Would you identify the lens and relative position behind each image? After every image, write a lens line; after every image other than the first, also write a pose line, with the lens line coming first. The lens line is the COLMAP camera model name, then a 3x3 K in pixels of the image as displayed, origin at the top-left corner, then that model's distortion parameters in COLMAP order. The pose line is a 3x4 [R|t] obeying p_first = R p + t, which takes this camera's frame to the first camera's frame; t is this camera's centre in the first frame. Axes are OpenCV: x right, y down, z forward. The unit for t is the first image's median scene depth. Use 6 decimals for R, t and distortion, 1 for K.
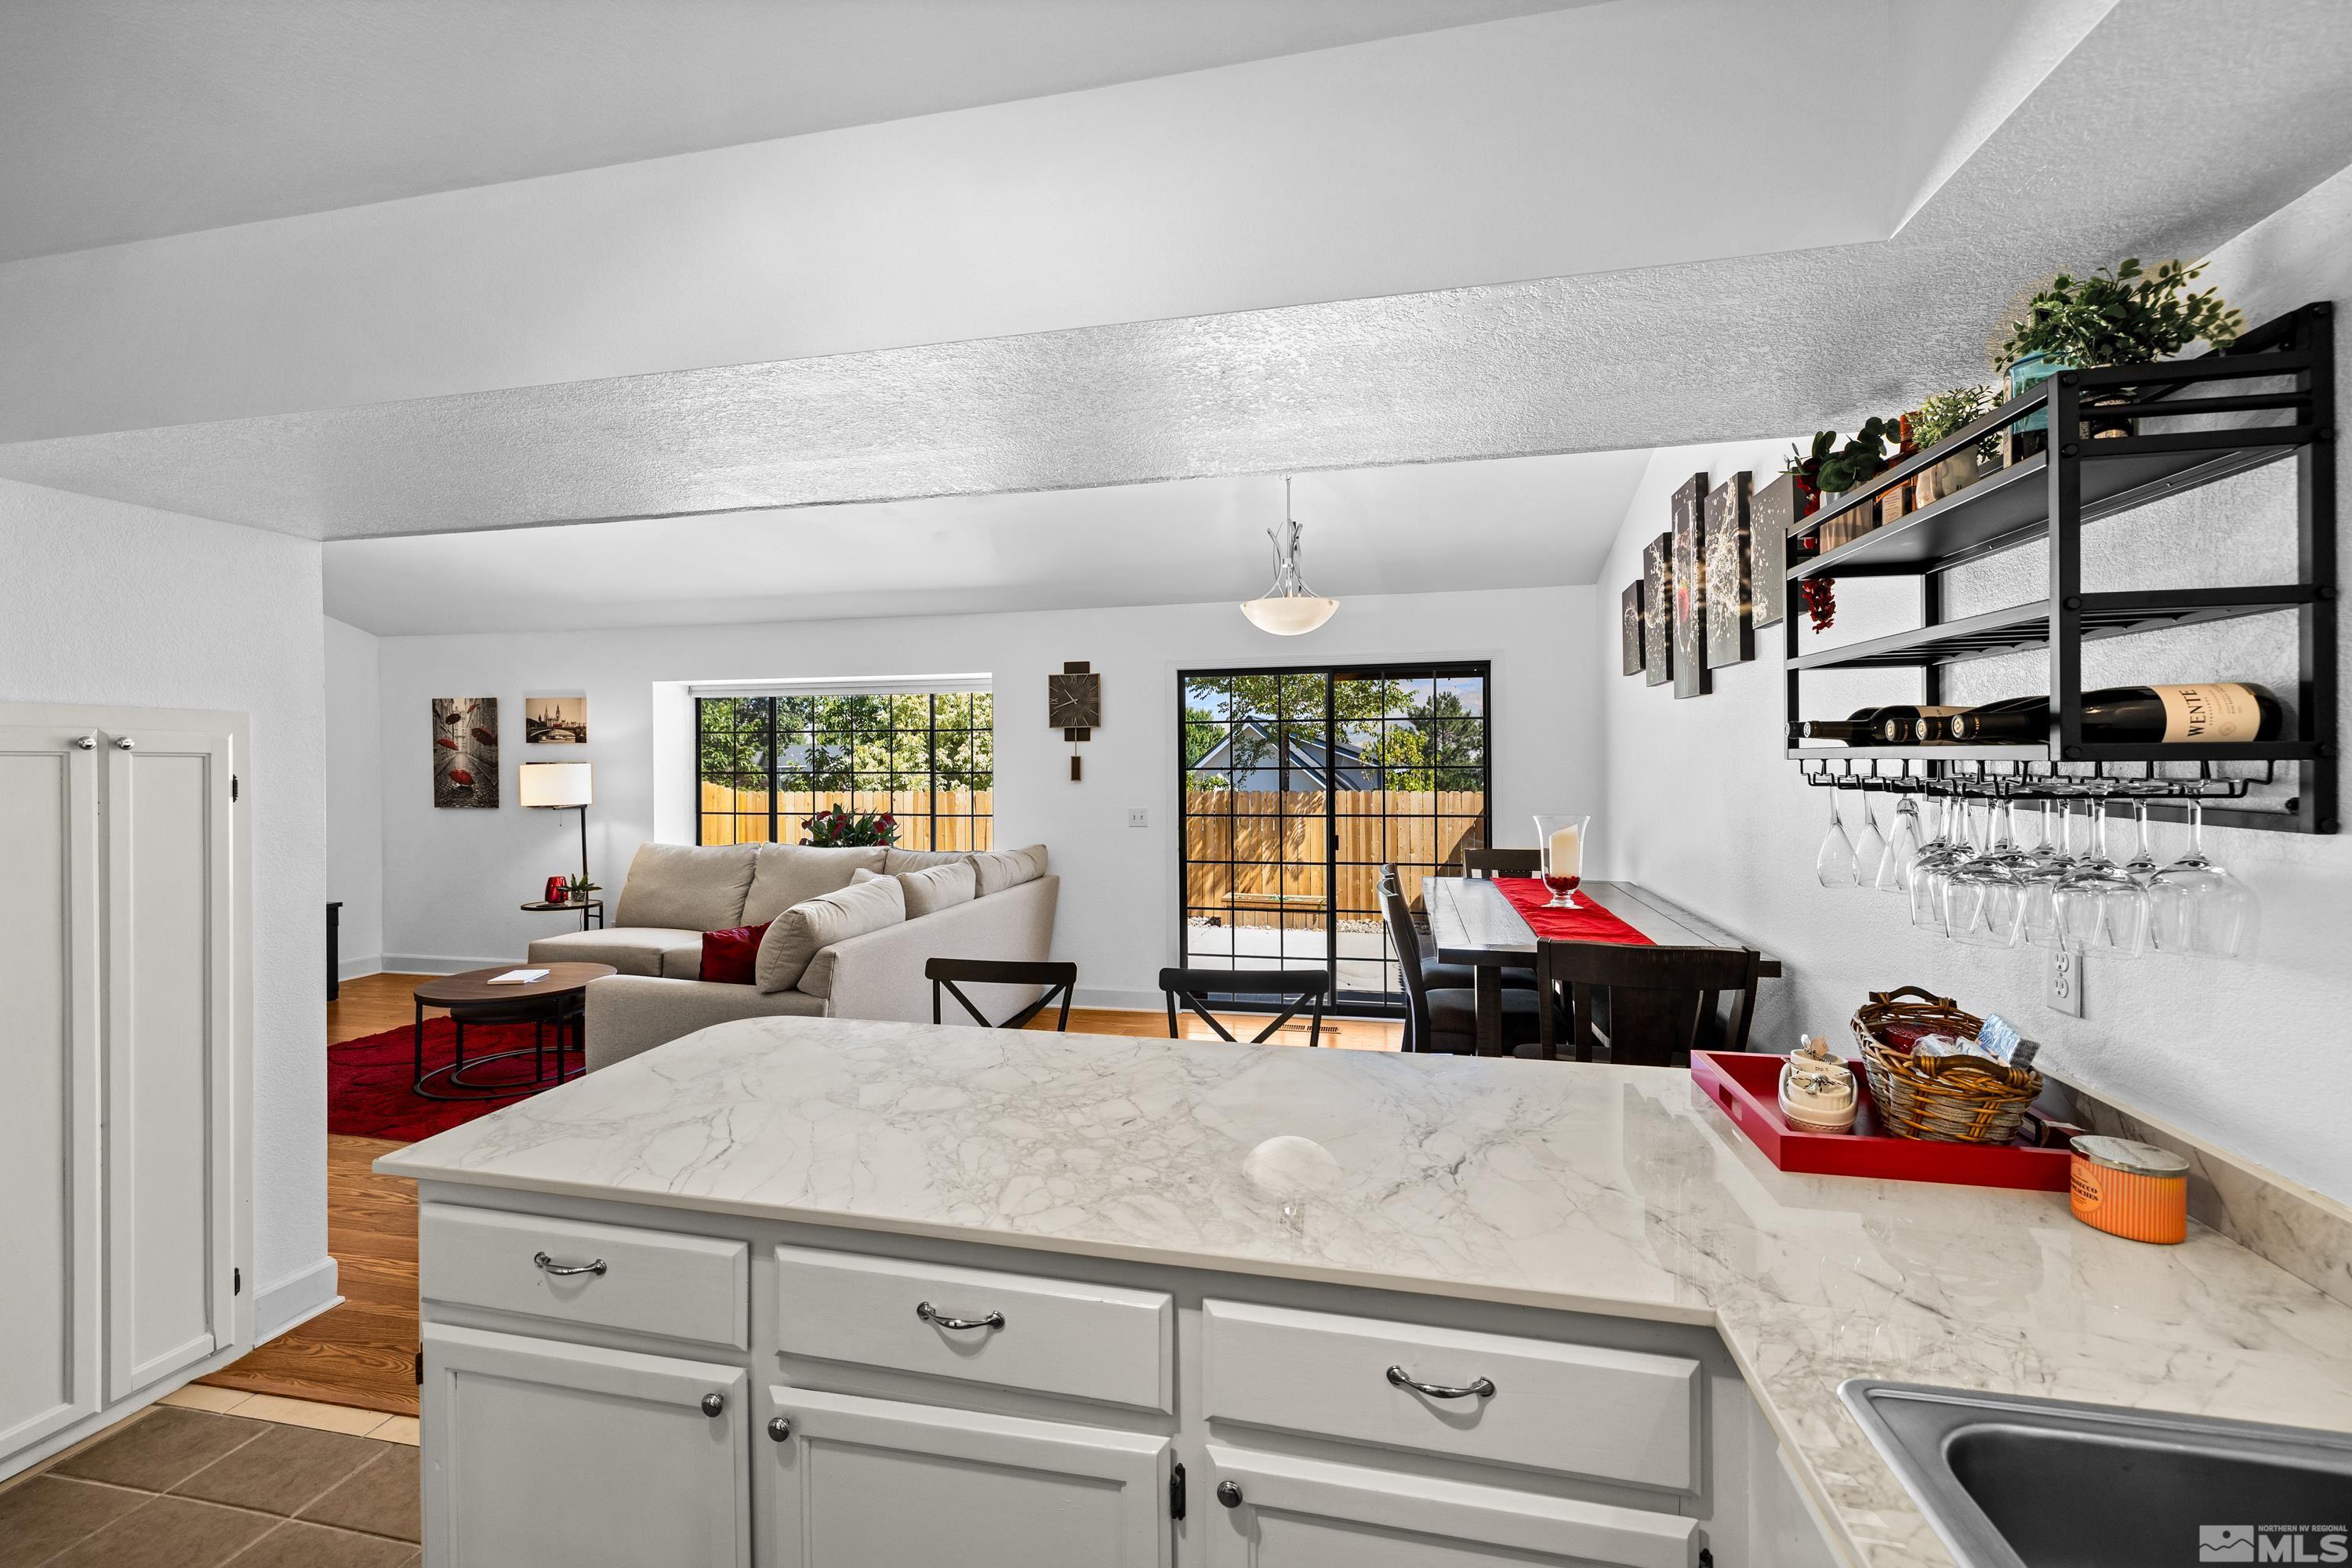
lens RADIAL K [[979.4, 0, 1170.1], [0, 979.4, 771.0], [0, 0, 1]] dist [0.002805, -0.000095]
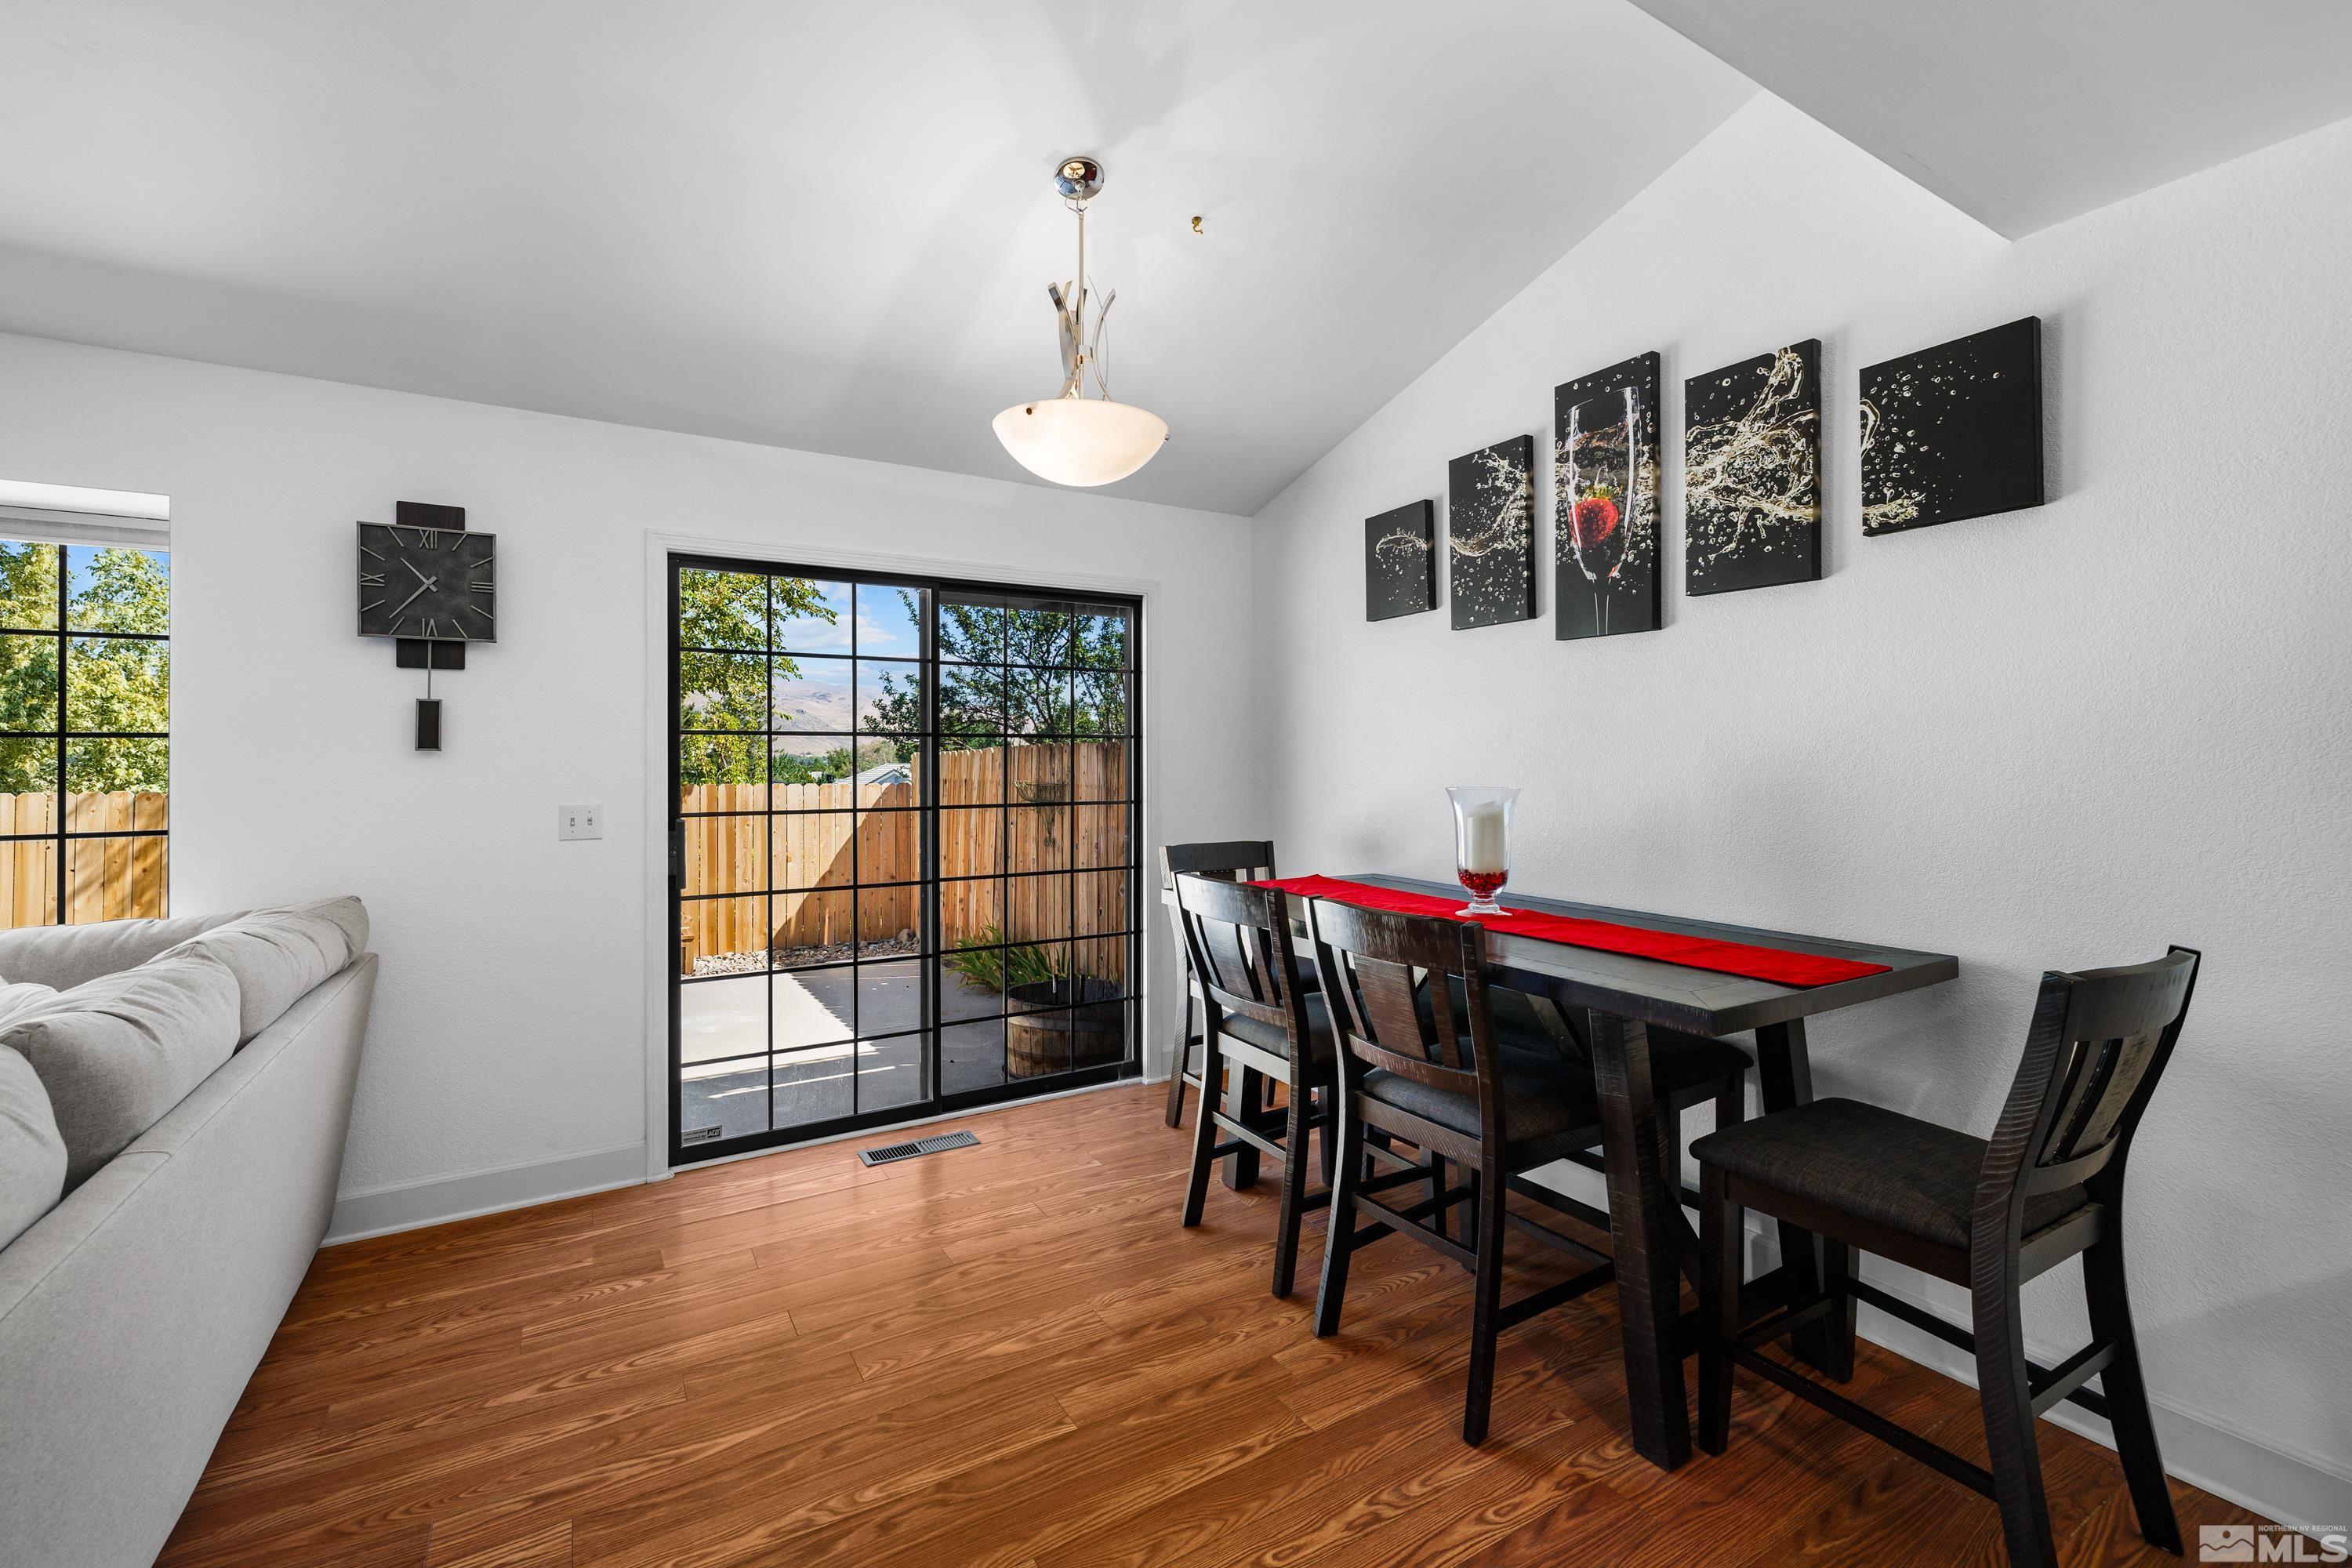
lens RADIAL K [[979.4, 0, 1186.6], [0, 979.4, 764.5], [0, 0, 1]] dist [0.002805, -0.000095]
pose [[0.719891, 0.001337, 0.694086, -0.162813], [0.002024, 0.999990, -0.004026, 0.019297], [-0.694084, 0.004303, 0.719881, 0.396763]]
